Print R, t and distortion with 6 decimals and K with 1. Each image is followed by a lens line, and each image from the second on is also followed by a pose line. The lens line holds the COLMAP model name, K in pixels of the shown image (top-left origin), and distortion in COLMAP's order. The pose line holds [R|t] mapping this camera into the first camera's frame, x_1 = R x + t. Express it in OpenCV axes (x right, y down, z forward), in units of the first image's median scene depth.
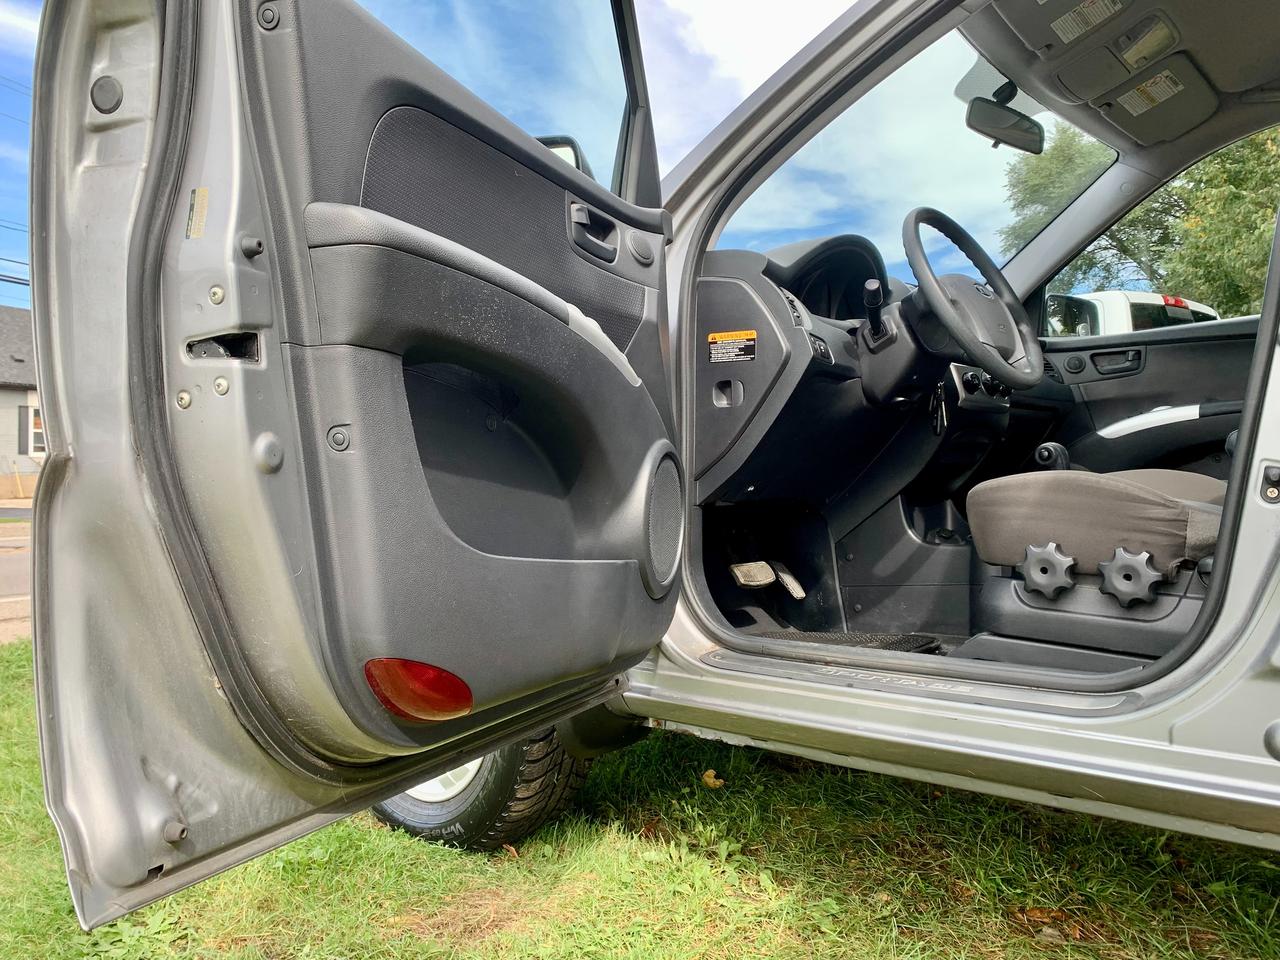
lens RADIAL K [[992.4, 0, 635.8], [0, 992.4, 484.6], [0, 0, 1]] dist [0.026247, -0.006831]
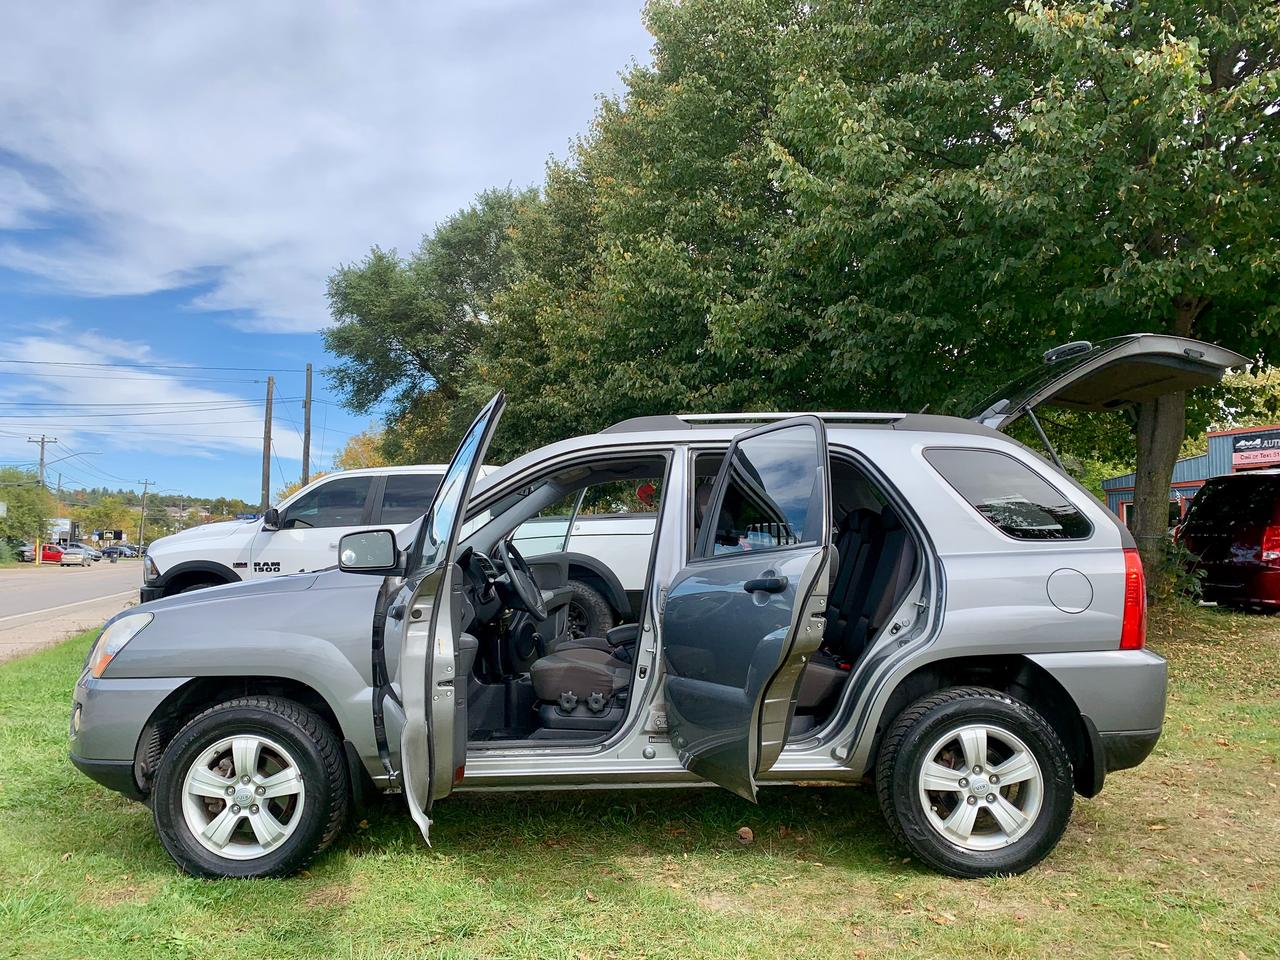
lens RADIAL K [[992.4, 0, 639.3], [0, 992.4, 480.9], [0, 0, 1]] dist [0.026247, -0.006831]
pose [[0.761010, 0.035791, 0.647752, -1.129053], [0.003588, 0.998229, -0.059372, -0.328742], [-0.648730, 0.047507, 0.759534, -1.111803]]
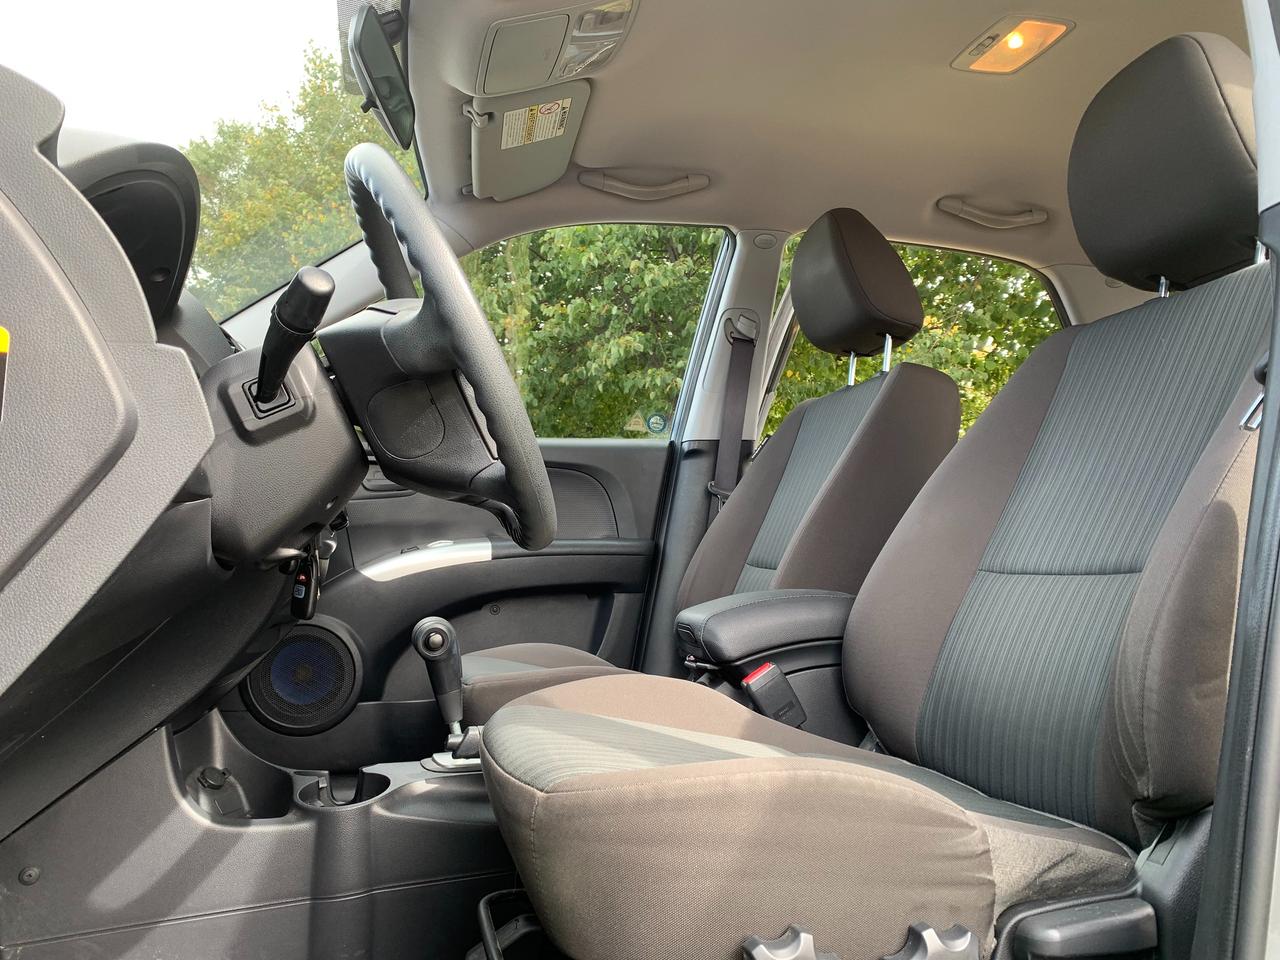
lens RADIAL K [[992.4, 0, 642.2], [0, 992.4, 481.8], [0, 0, 1]] dist [0.026247, -0.006831]
pose [[0.577417, 0.084238, 0.812092, -0.006170], [-0.017626, 0.995717, -0.090753, -0.095674], [-0.816259, 0.038088, 0.576429, 0.742916]]
